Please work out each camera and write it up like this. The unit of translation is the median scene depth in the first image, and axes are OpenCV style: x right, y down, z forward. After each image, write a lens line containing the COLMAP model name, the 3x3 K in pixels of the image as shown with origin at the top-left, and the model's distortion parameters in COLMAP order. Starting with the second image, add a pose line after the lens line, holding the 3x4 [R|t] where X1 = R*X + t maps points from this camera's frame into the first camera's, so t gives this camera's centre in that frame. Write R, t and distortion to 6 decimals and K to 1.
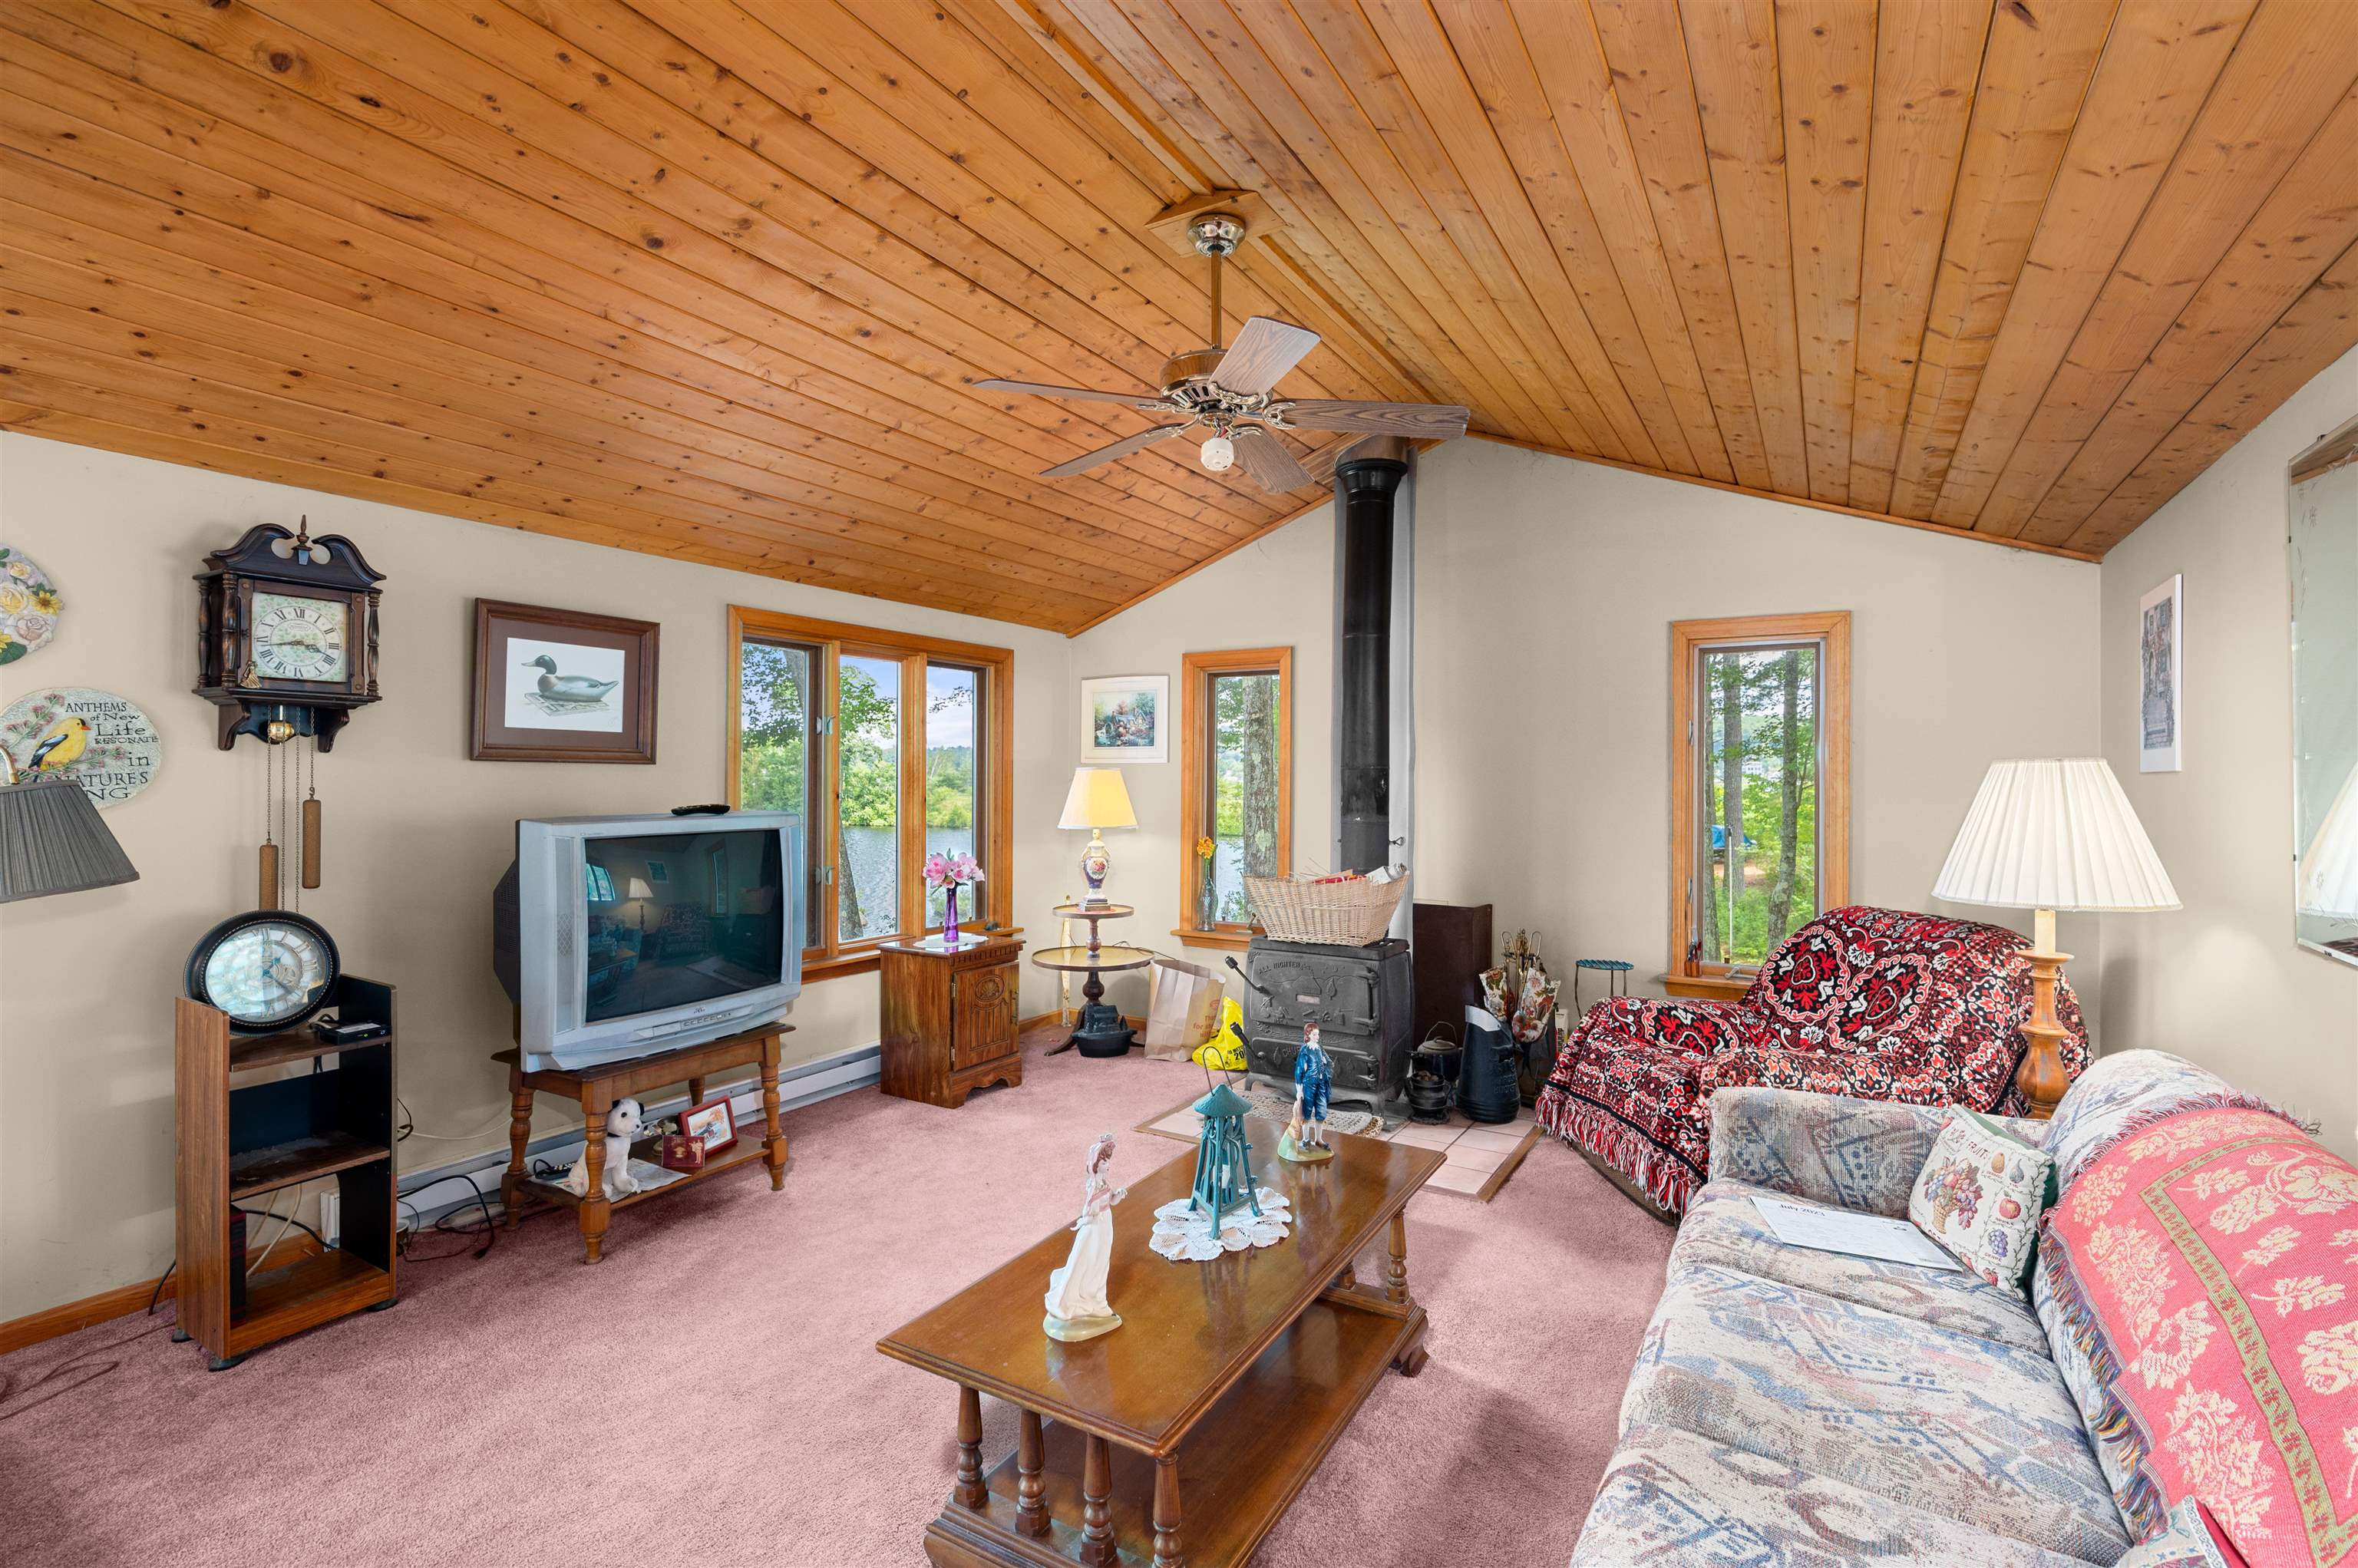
lens RADIAL K [[1072.6, 0, 1184.1], [0, 1072.6, 771.5], [0, 0, 1]] dist [0.000244, 0.000092]
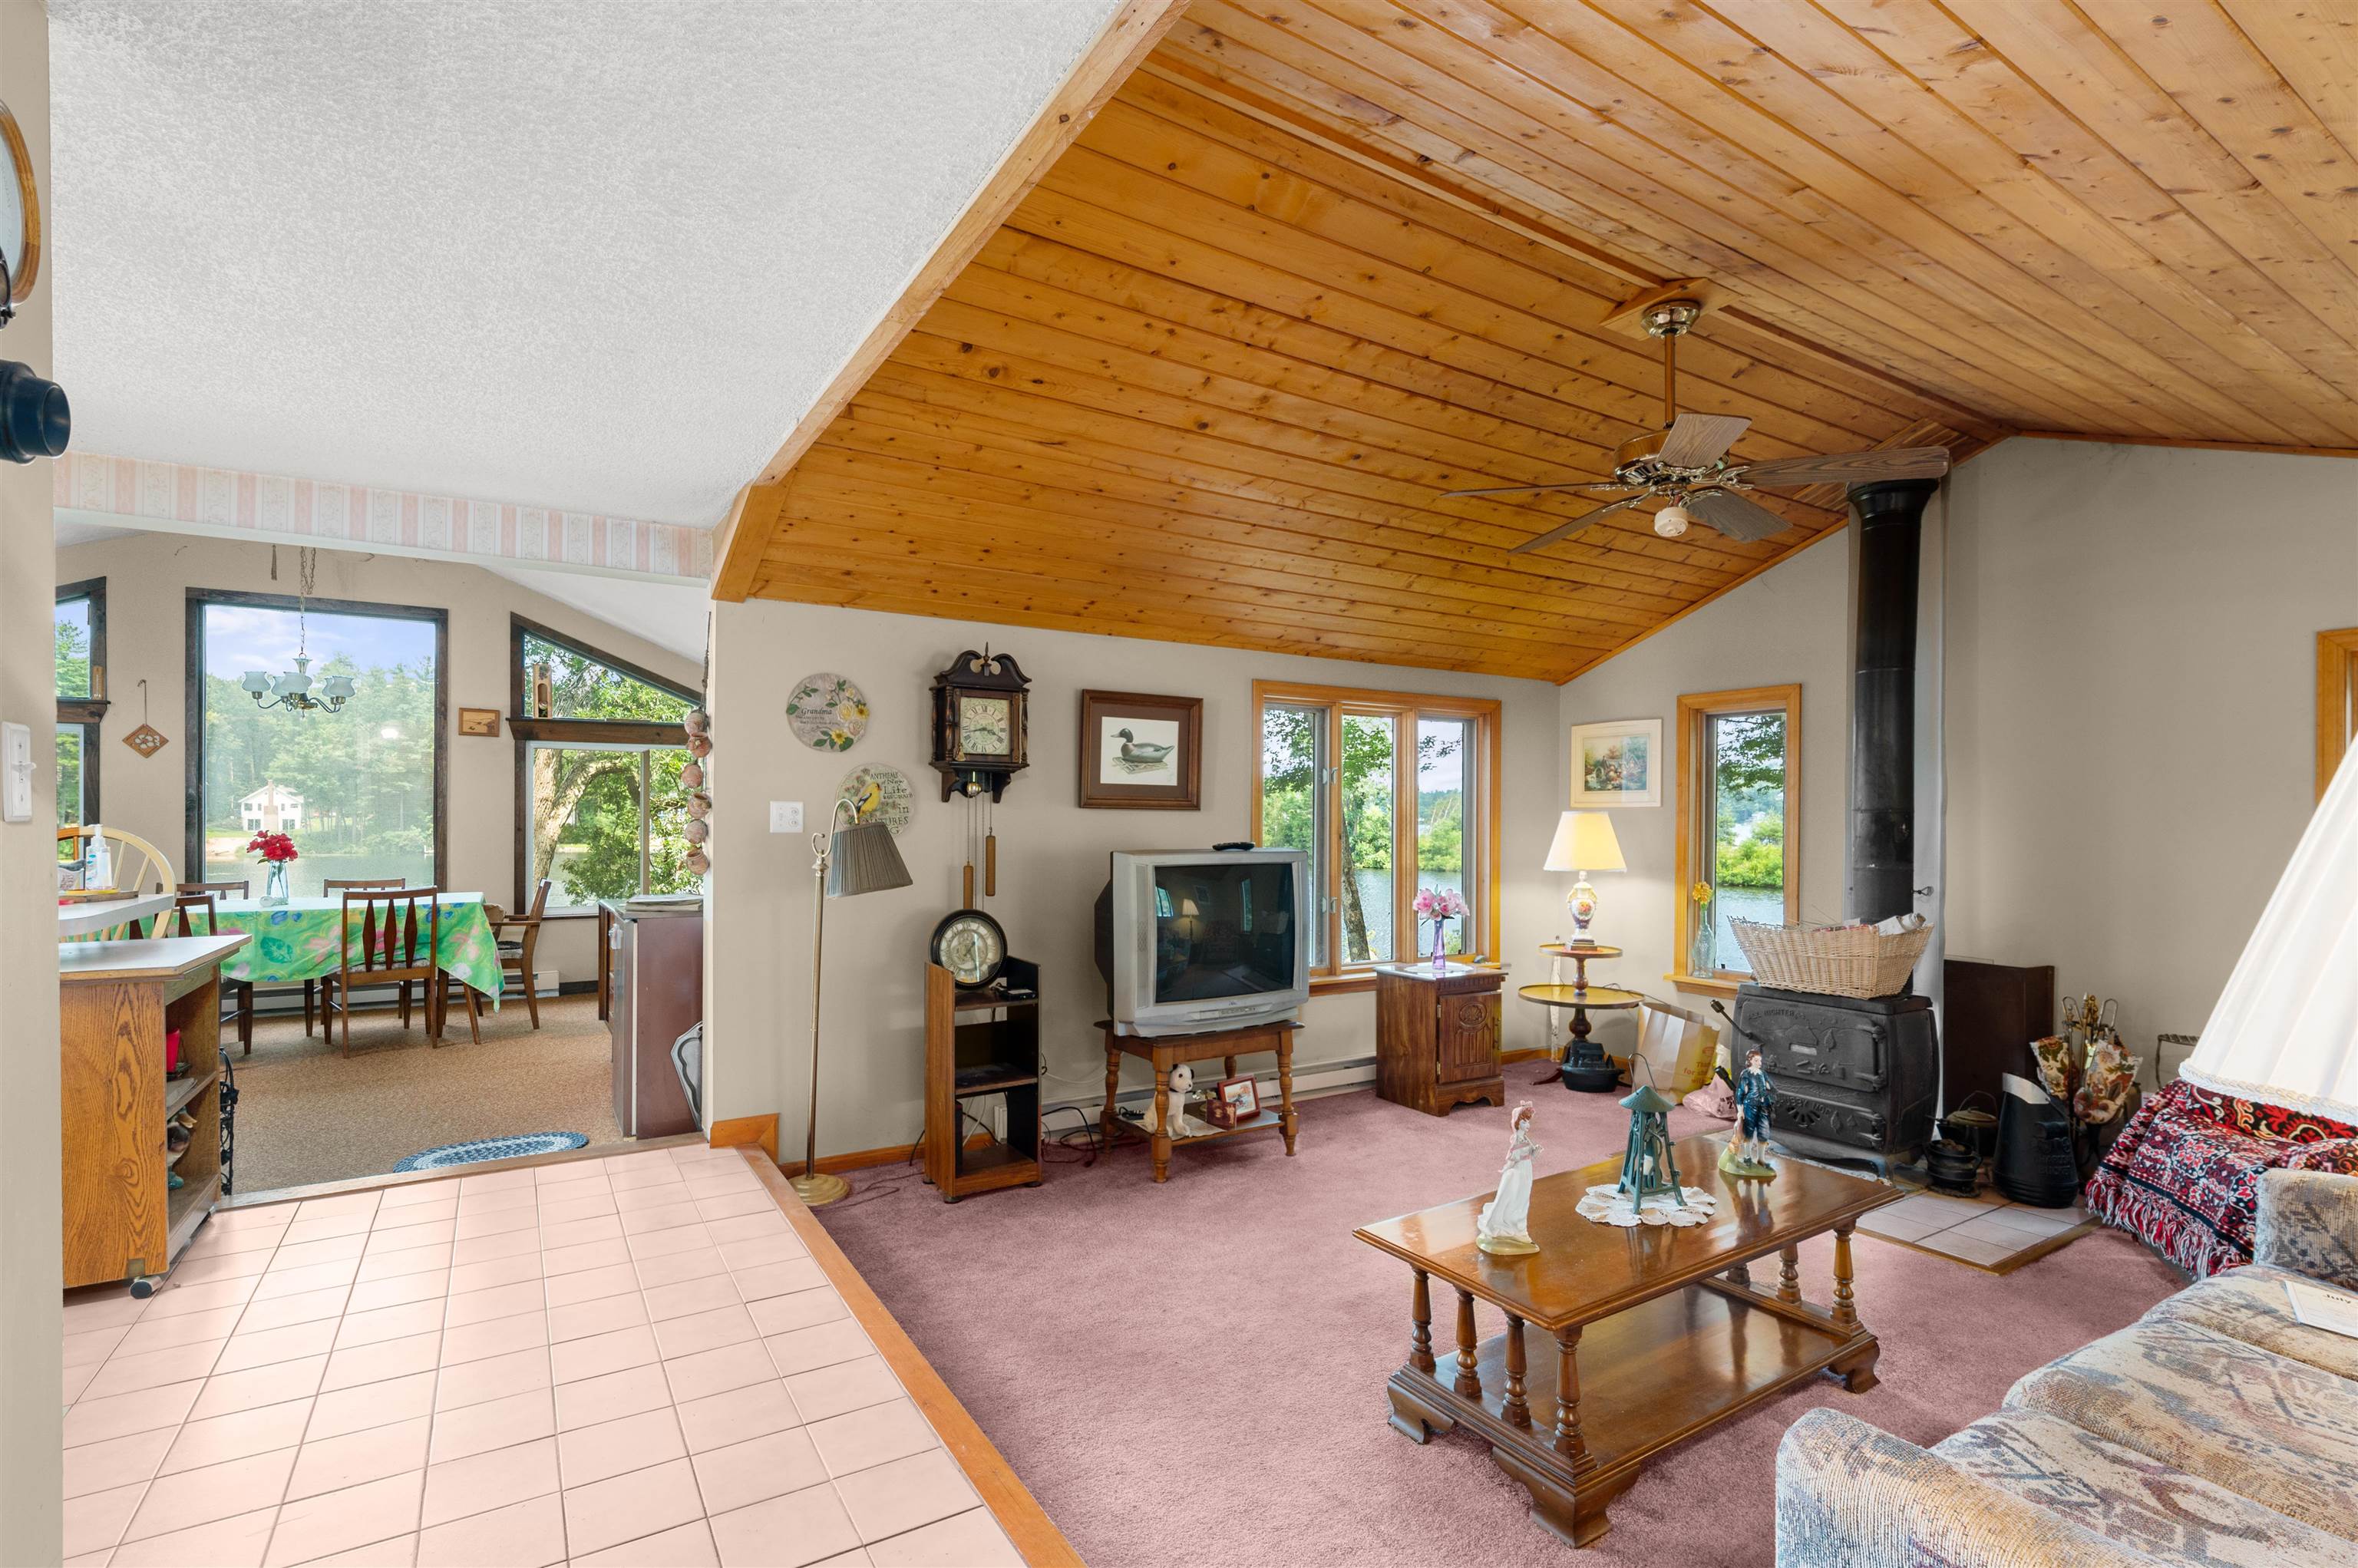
lens RADIAL K [[1092.5, 0, 1167.0], [0, 1092.5, 817.6], [0, 0, 1]] dist [-0.001783, 0.000397]
pose [[0.886651, 0.000052, -0.462439, 0.074917], [0.001105, 0.999997, 0.002231, -0.001078], [0.462438, -0.002489, 0.886648, -0.175767]]
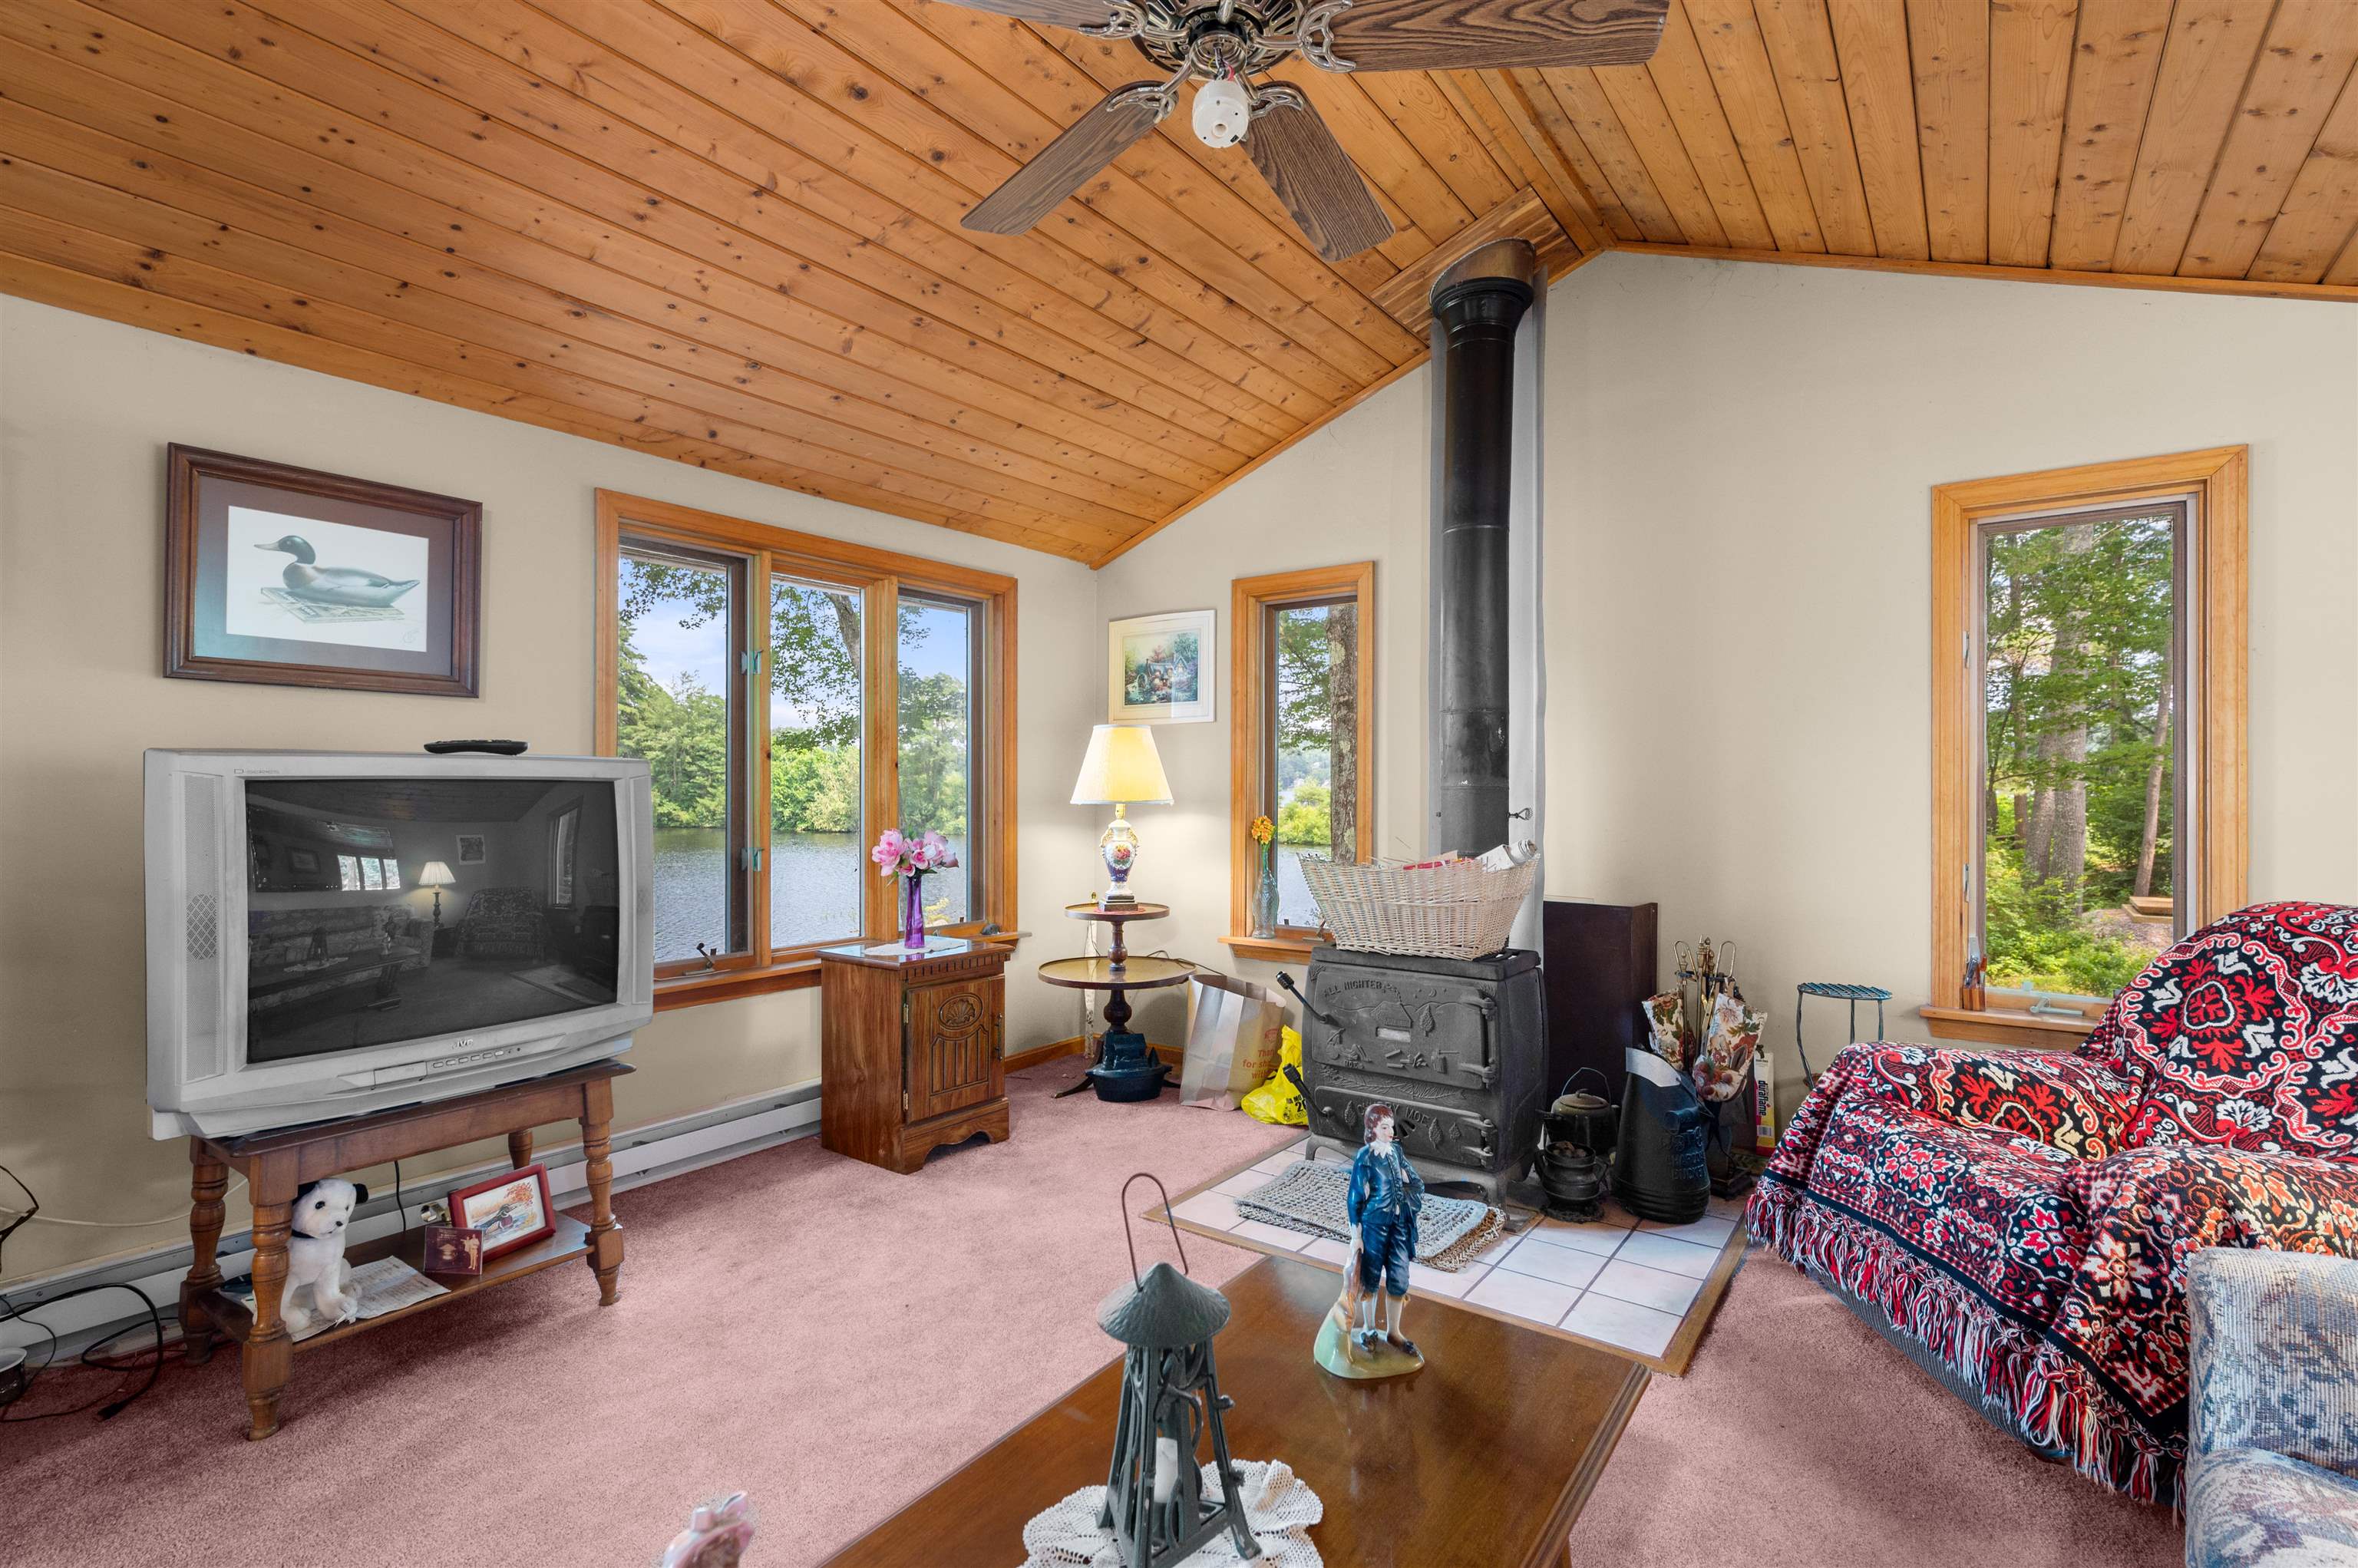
lens RADIAL K [[1086.9, 0, 1183.2], [0, 1086.9, 784.0], [0, 0, 1]] dist [-0.000980, 0.000166]
pose [[0.995945, -0.003851, -0.089878, 0.052427], [0.004019, 0.999990, 0.001698, 0.057034], [0.089870, -0.002053, 0.995951, 0.341057]]
